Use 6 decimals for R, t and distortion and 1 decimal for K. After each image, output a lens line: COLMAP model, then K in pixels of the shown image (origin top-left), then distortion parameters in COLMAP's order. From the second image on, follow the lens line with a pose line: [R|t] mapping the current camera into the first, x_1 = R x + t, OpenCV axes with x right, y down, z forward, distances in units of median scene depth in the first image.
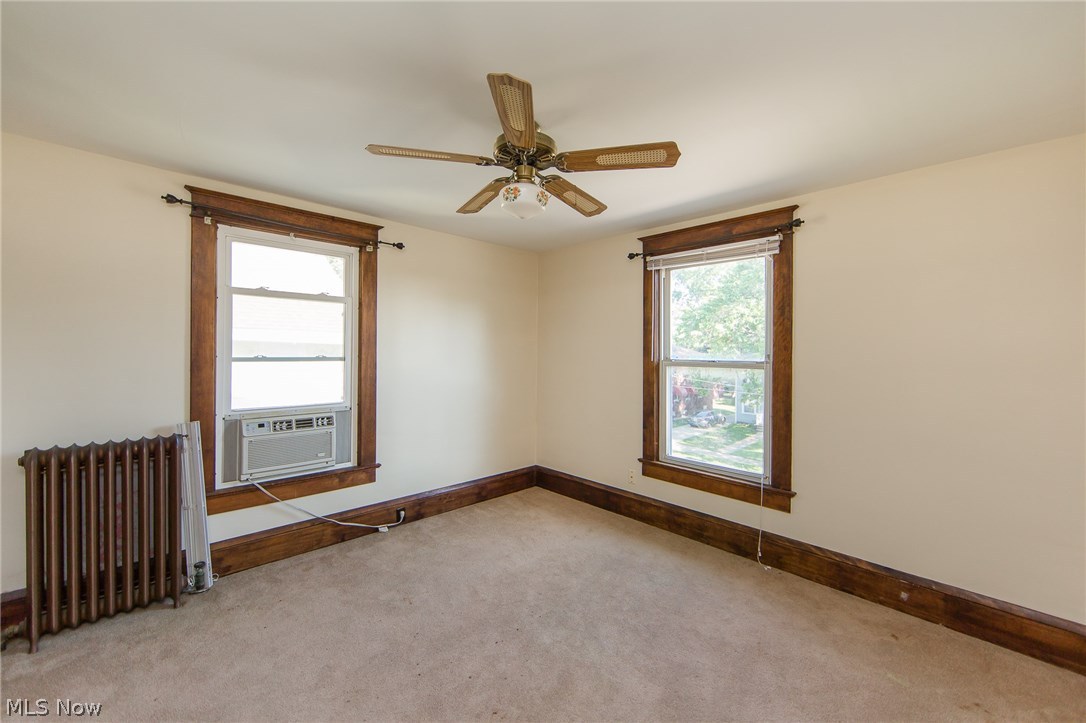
lens RADIAL K [[433.9, 0, 542.7], [0, 433.9, 351.2], [0, 0, 1]] dist [0.000889, 0.000188]
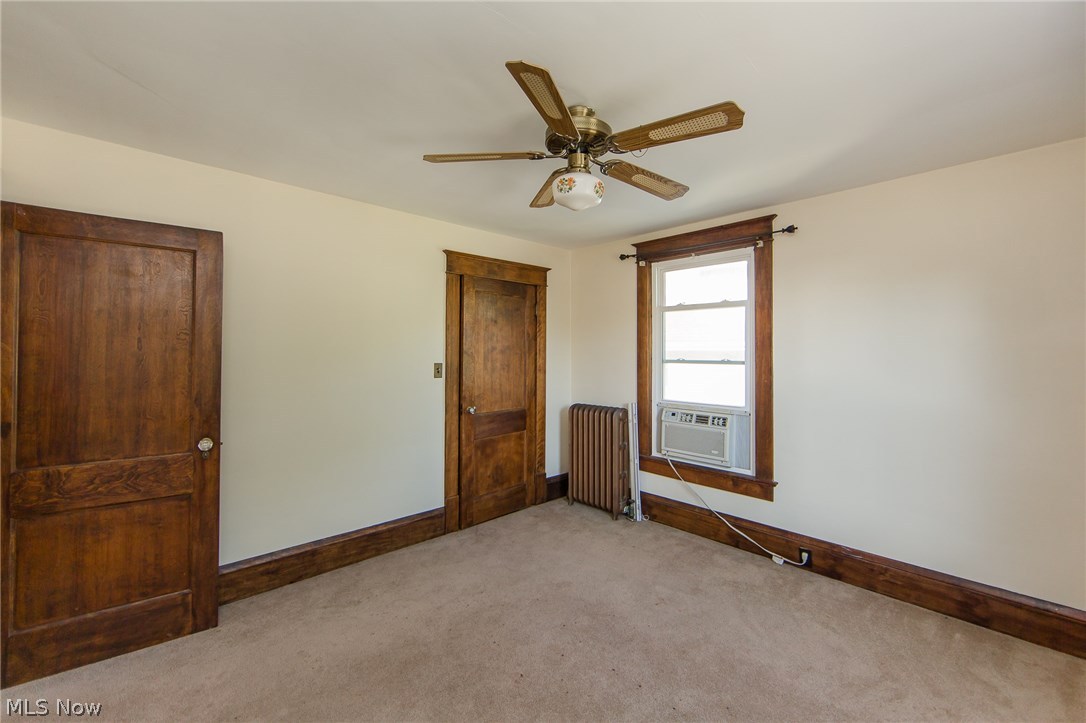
lens RADIAL K [[433.9, 0, 542.7], [0, 433.9, 351.2], [0, 0, 1]] dist [0.000889, 0.000188]
pose [[0.001000, -0.016462, -0.999864, 0.550007], [-0.009776, 0.999817, -0.016471, 0.012511], [0.999952, 0.009792, 0.000839, 0.568099]]
